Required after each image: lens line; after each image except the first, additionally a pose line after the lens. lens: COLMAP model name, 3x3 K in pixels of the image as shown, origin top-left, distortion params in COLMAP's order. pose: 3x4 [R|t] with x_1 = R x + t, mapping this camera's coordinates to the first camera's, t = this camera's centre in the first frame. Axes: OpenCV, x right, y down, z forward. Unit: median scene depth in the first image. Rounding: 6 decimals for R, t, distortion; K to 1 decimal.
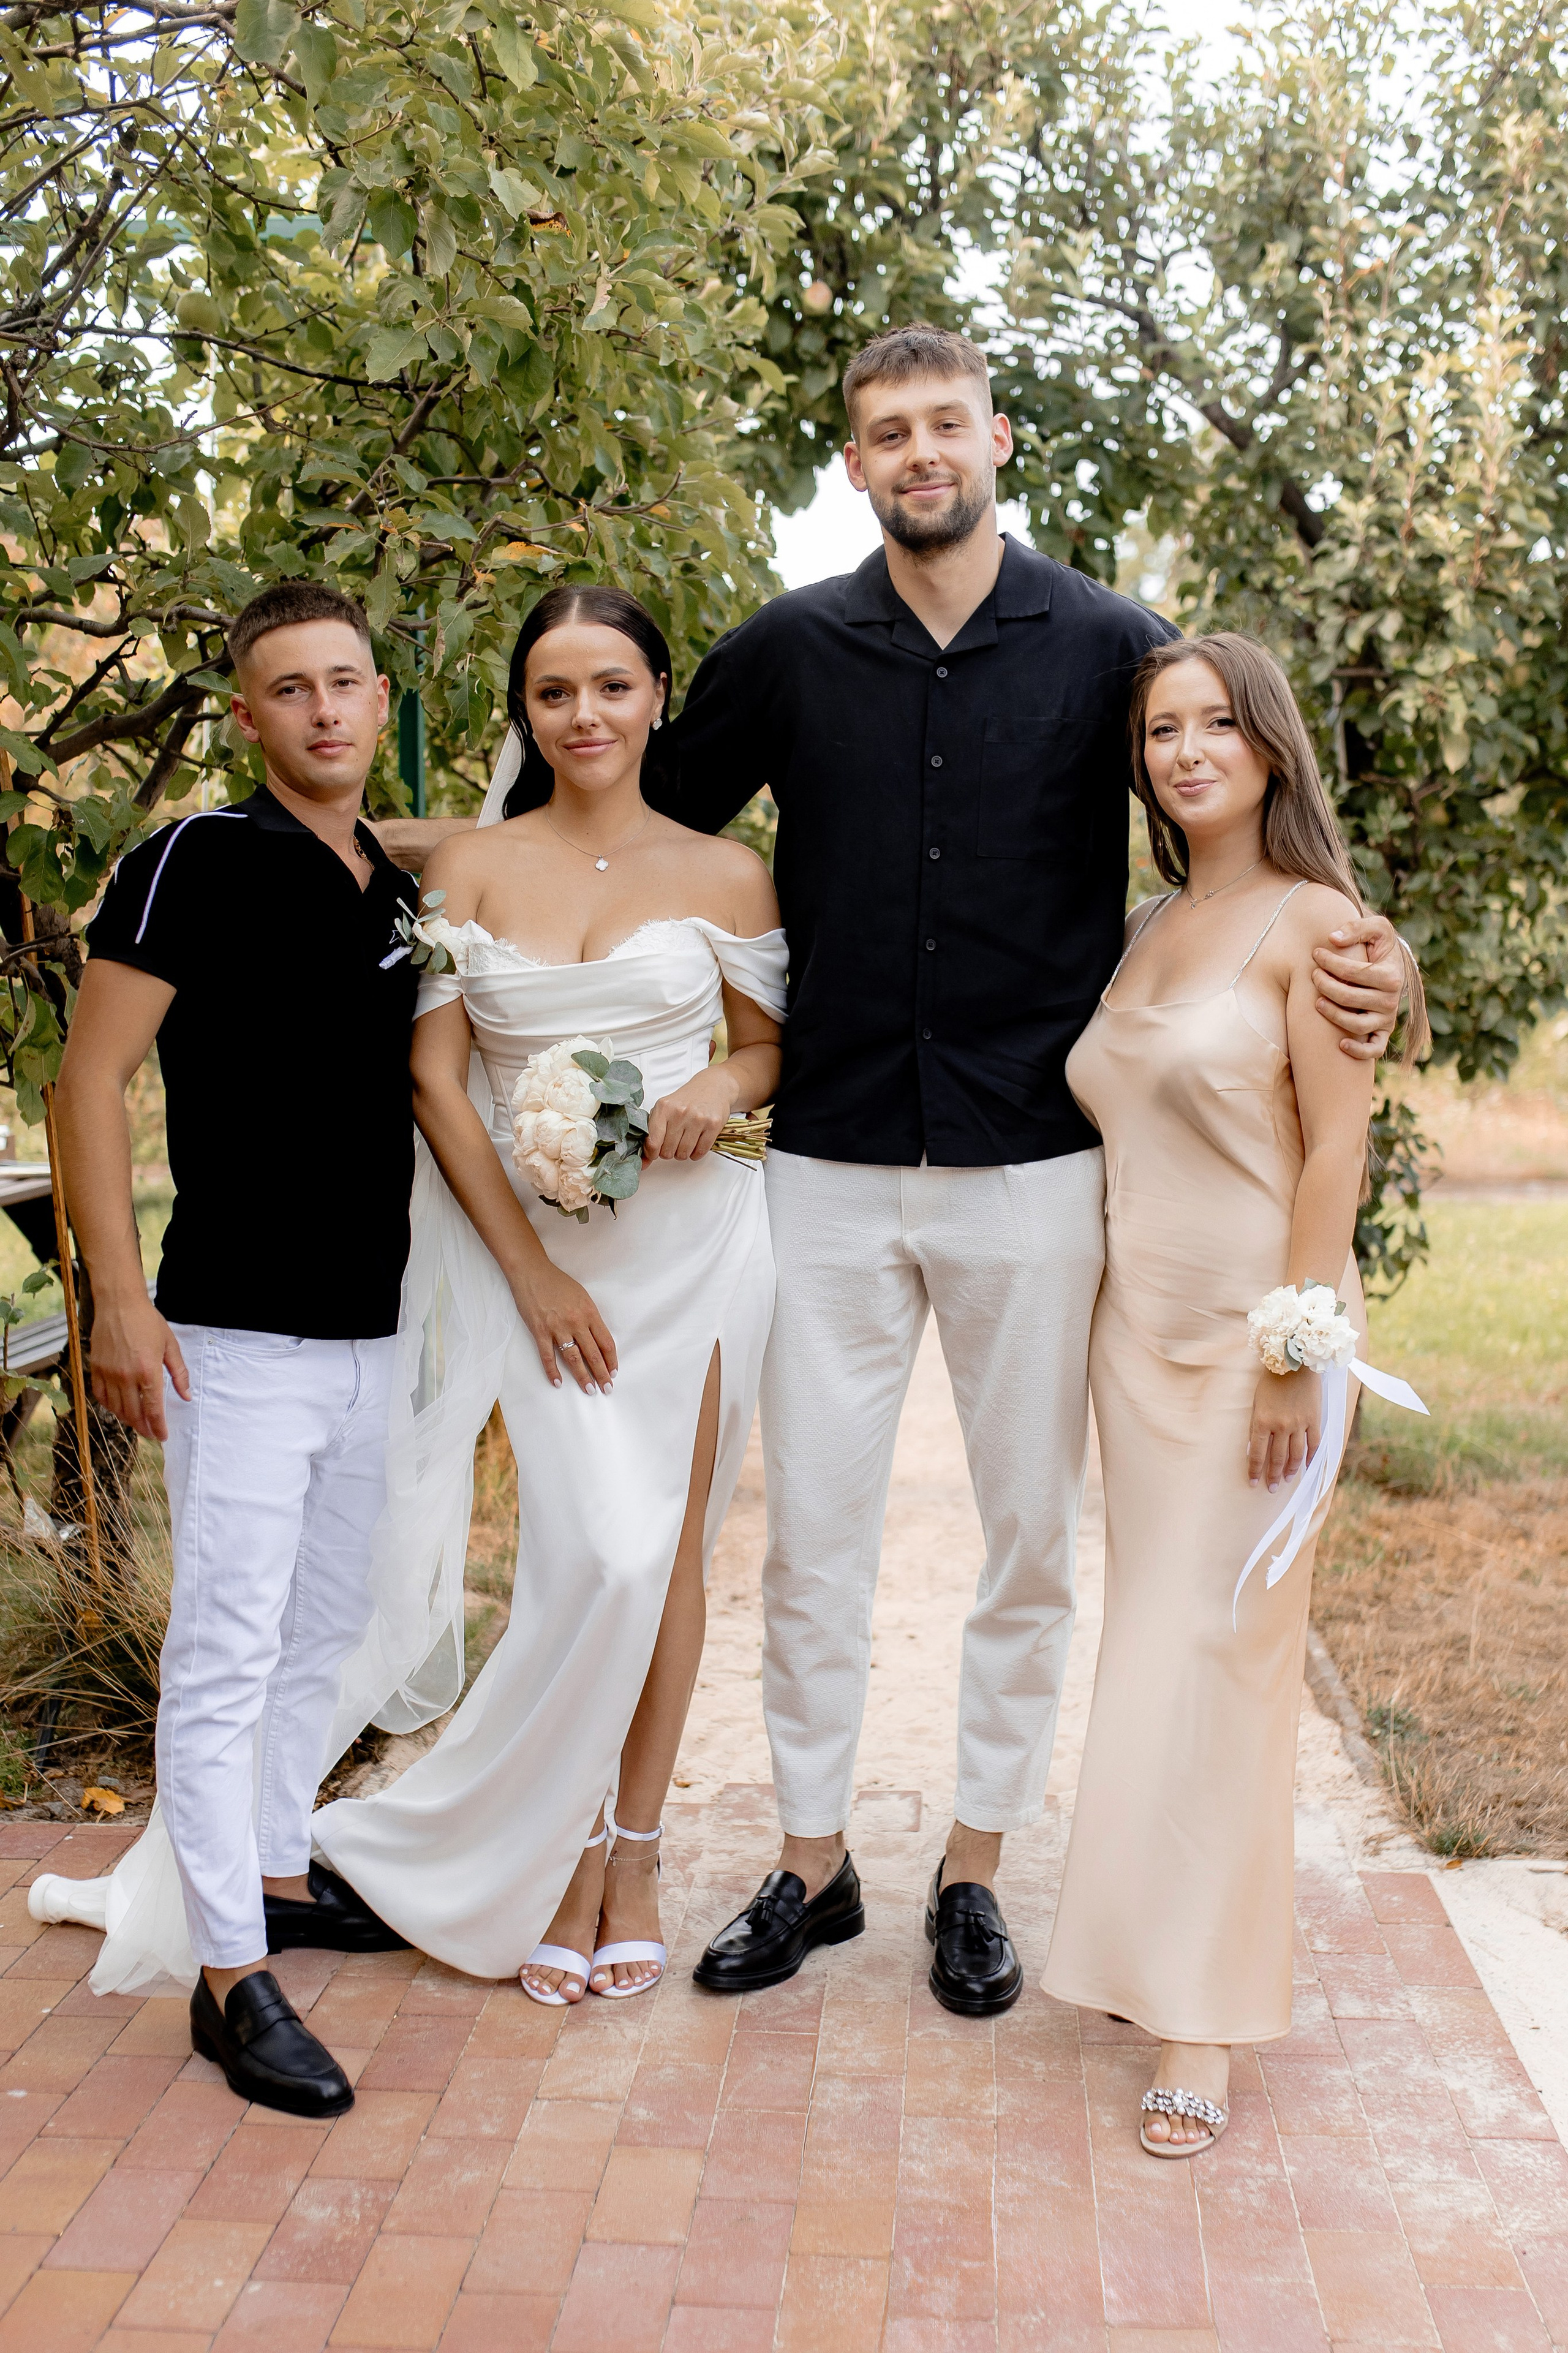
lens RADIAL K [[2228.7, 0, 889.9], [0, 2228.7, 1291.2], [0, 0, 1]] dist [0.000896, 0.013163]
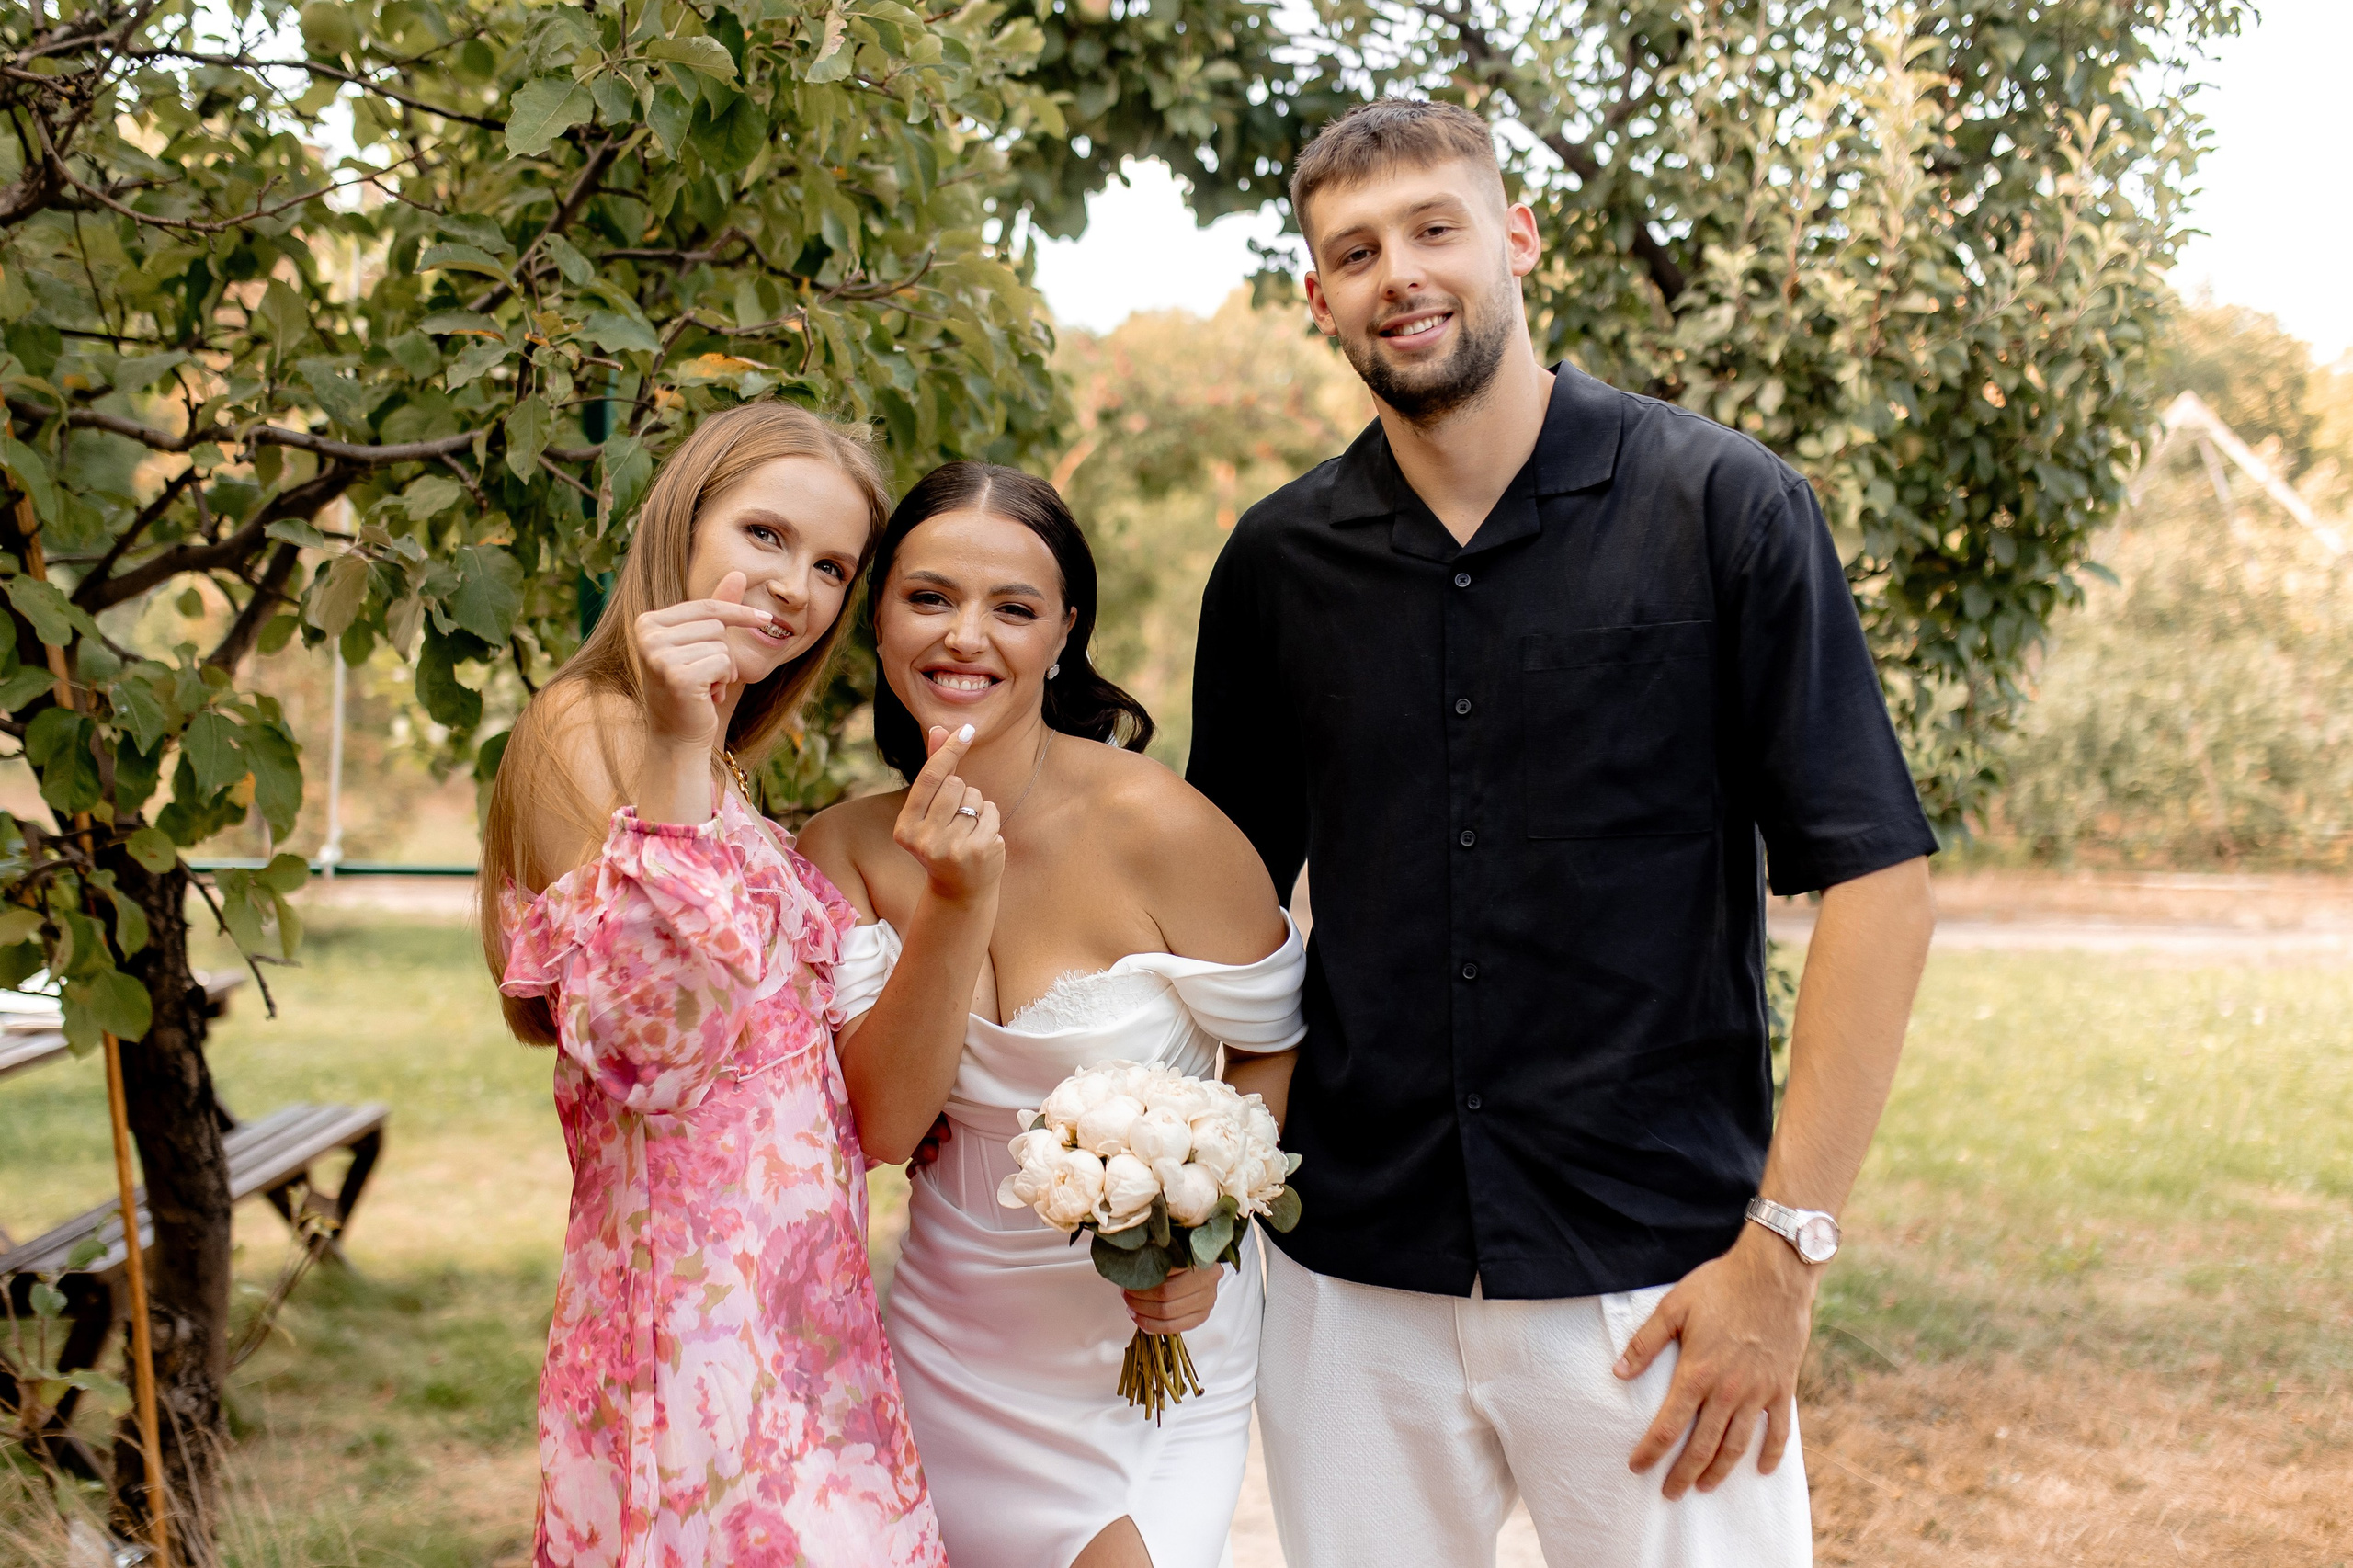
lens RADIAL K [[2228.9, 0, 1169.7], [0, 2228.9, 833.4], [0, 0, 1]] dist [0.000896, 0.013163]
pose [[0.999728, 0.011477, 0.020288, -0.018502], [-0.010615, 0.999057, -0.042099, -0.097539], [-0.020752, 0.041872, 0.998907, 0.172132]]
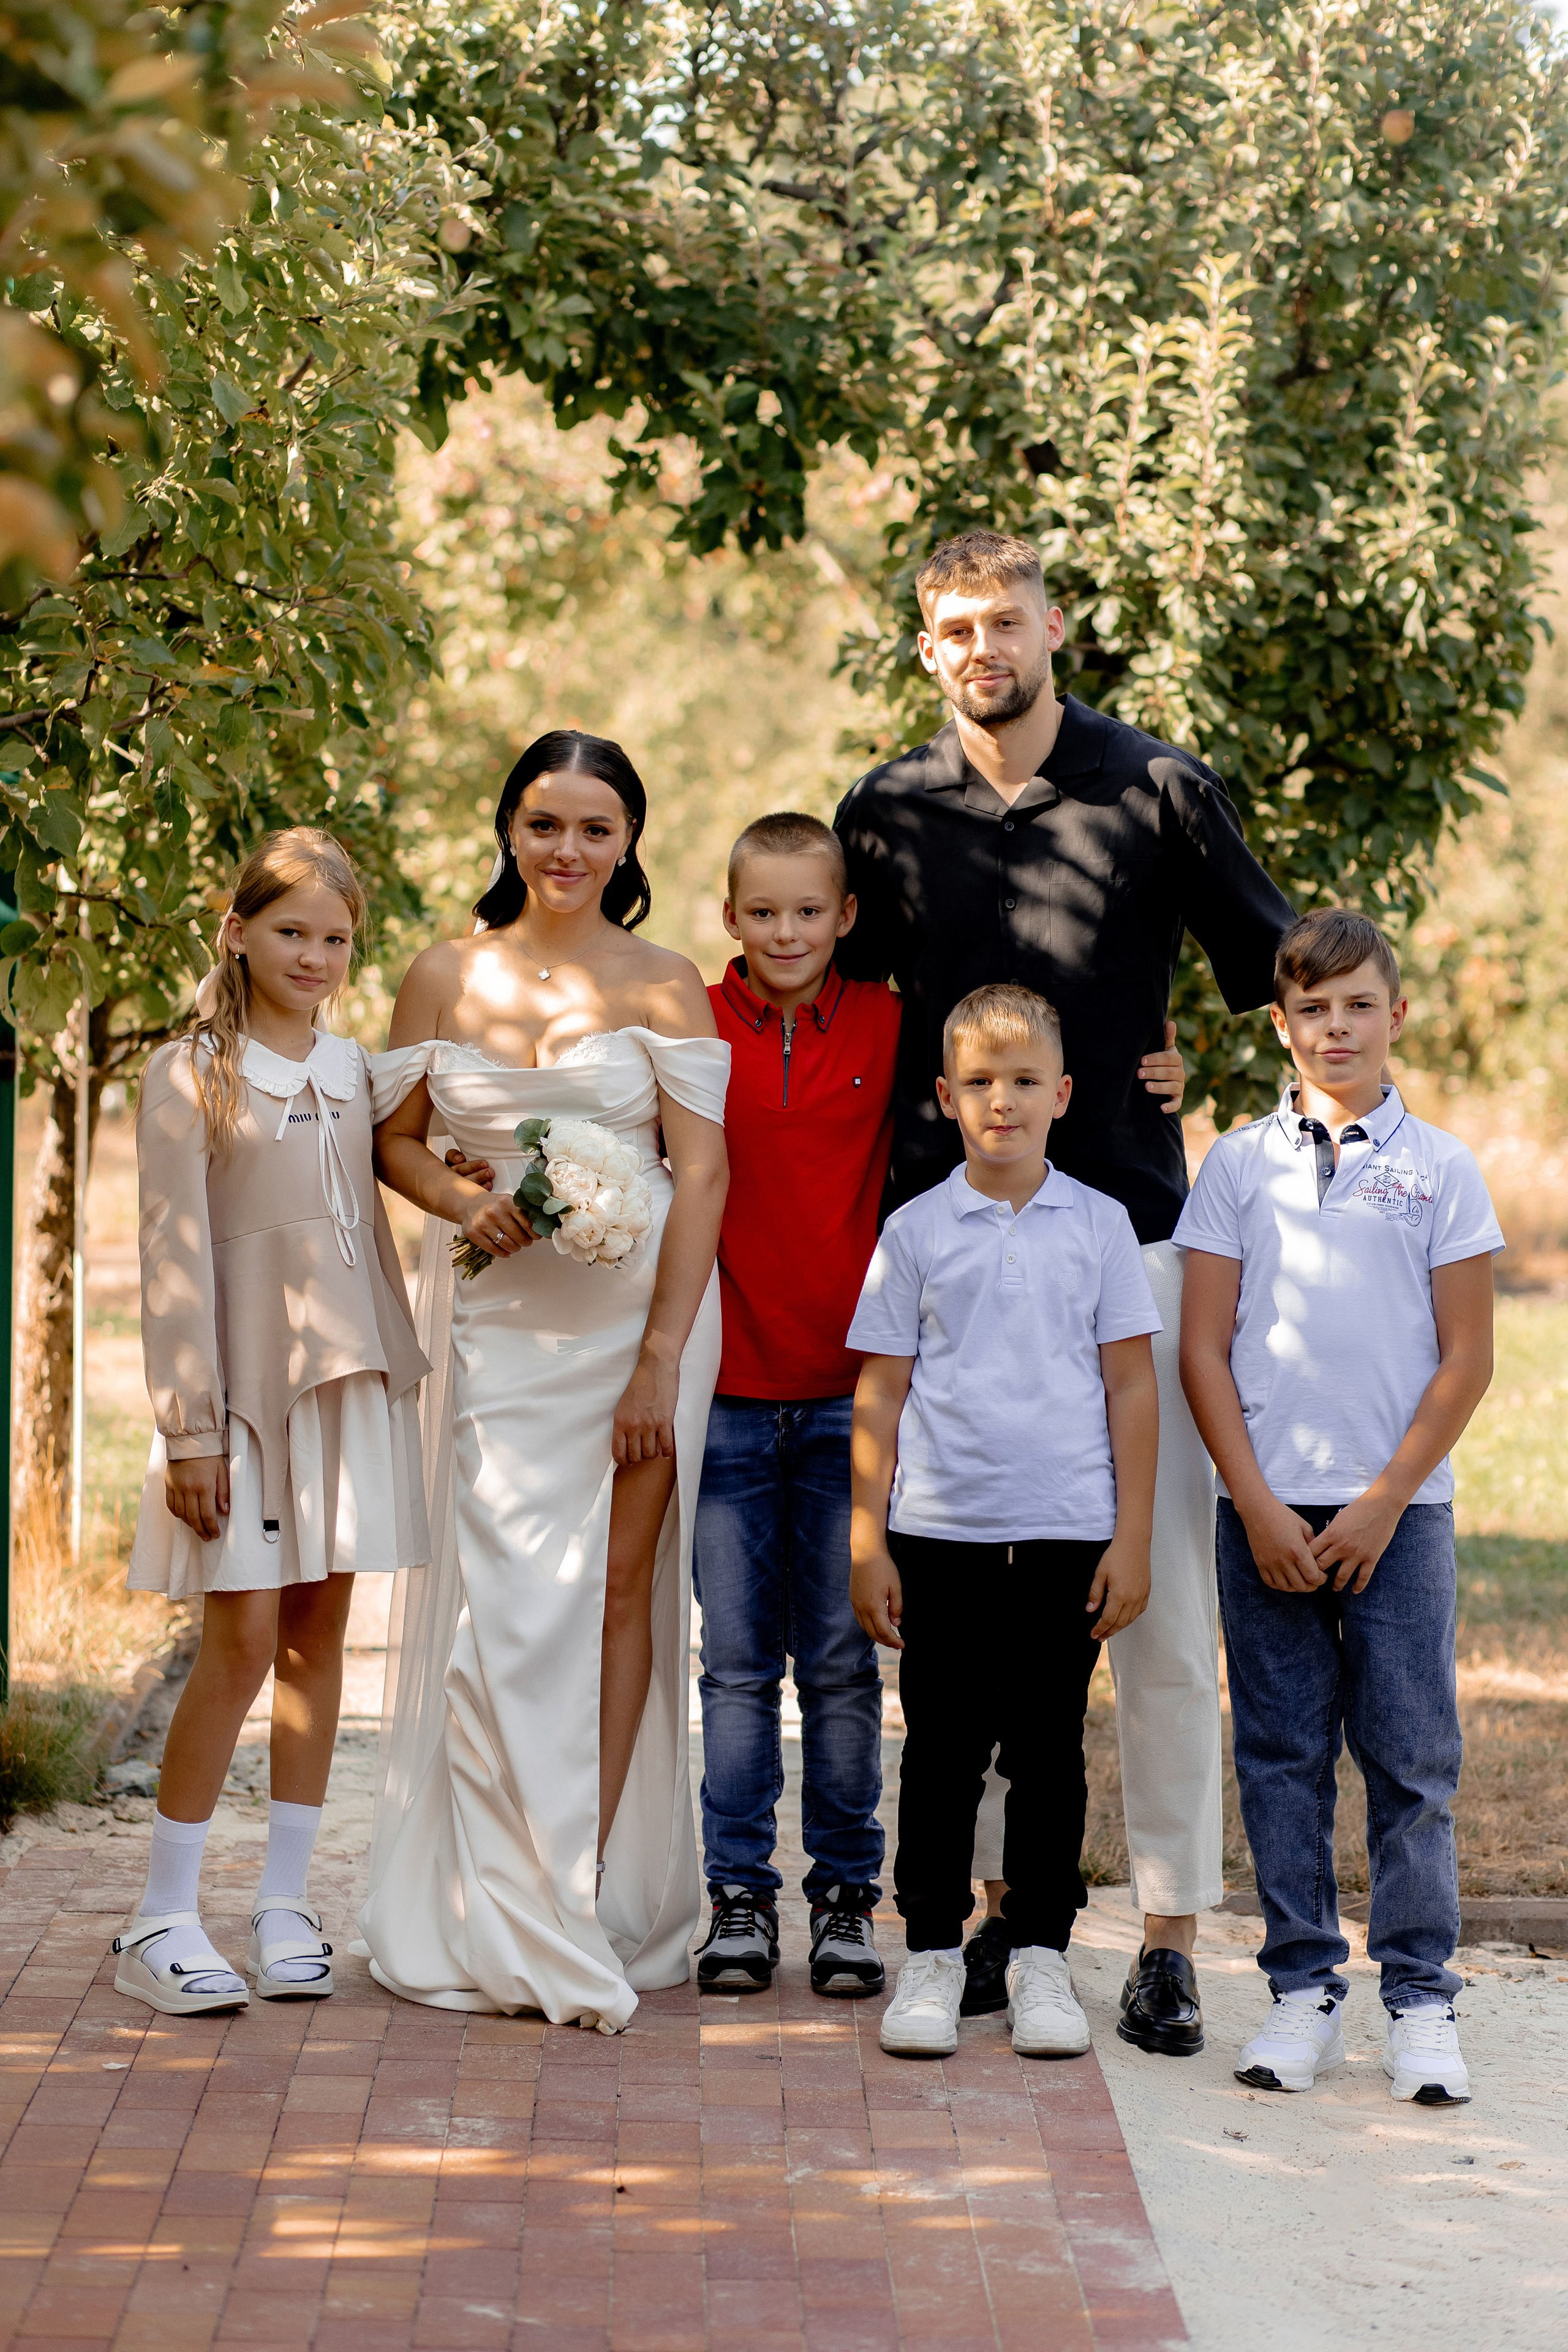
lens RADIAL K [[5868.1, 0, 848.6], [0, 5868.1, 1178.4], [0, 0, 1]] dist [0.022903, 0.377023]
pose [[0.998095, 0.006624, 0.061336, -0.017608], [-0.002140, 0.997338, -0.072893, 0.093061], [-0.061656, 0.072622, 0.995452, -1.310670]]
